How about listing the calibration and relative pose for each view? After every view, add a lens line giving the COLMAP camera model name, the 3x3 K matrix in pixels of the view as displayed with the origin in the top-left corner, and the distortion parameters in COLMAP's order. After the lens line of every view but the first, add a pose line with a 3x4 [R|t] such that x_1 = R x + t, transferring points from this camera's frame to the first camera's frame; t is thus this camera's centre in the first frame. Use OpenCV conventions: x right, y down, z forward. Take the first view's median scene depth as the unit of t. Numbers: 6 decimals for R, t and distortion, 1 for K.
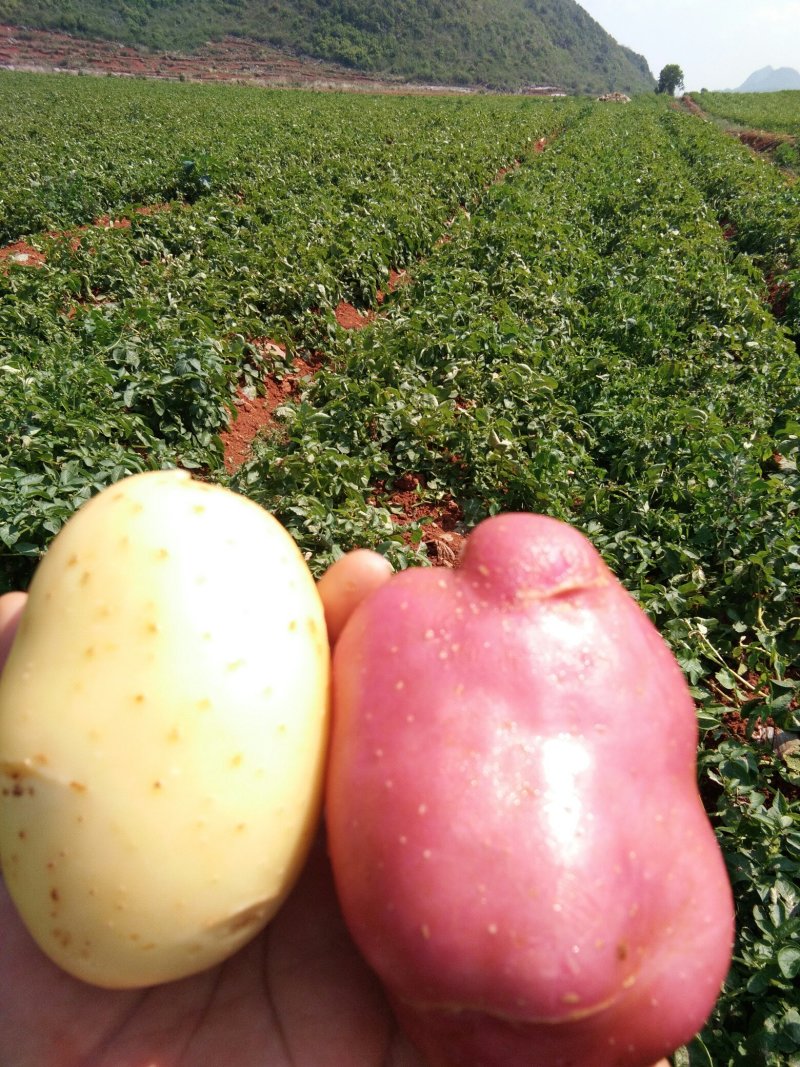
lens RADIAL K [[846.4, 0, 400.0], [0, 846.4, 533.5], [0, 0, 1]] dist [0.112178, -0.155899]
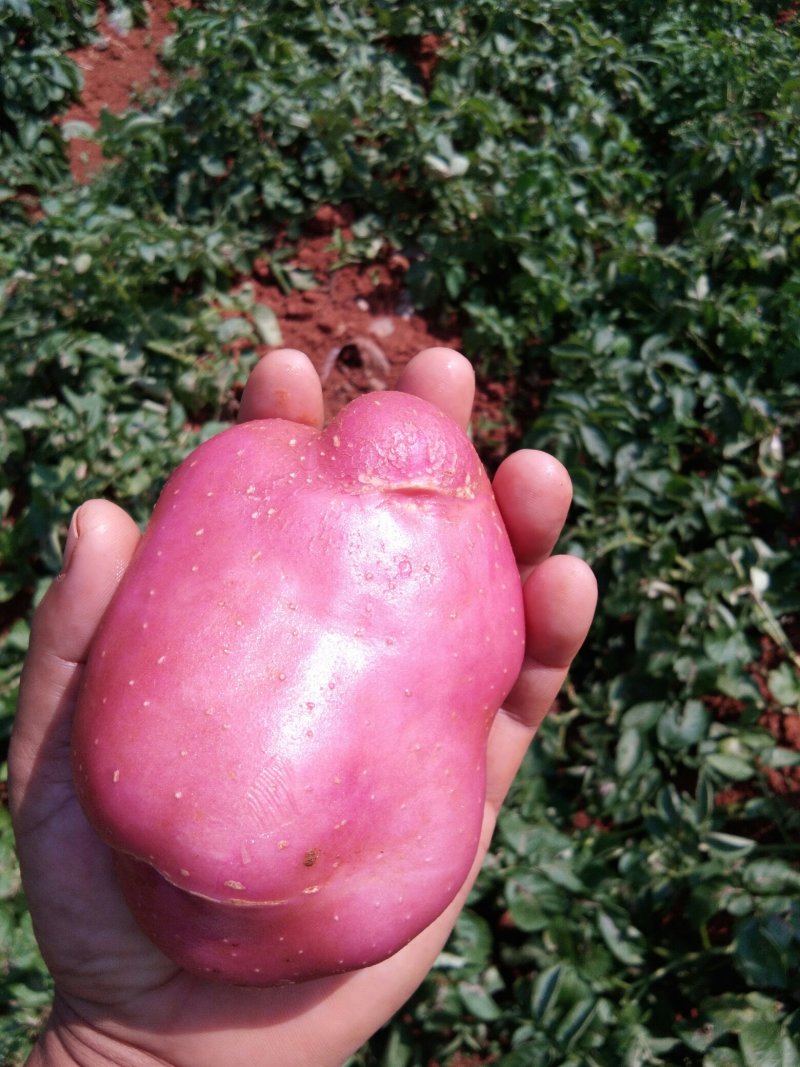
lens RADIAL K [[876.1, 0, 400.0], [0, 876.1, 533.5], [0, 0, 1]] dist [0.115145, -0.197525]
pose [[0.997081, -0.012844, -0.075267, 0.098290], [0.044216, 0.900775, 0.432028, -0.118430], [0.062250, -0.434095, 0.898714, 0.287992]]
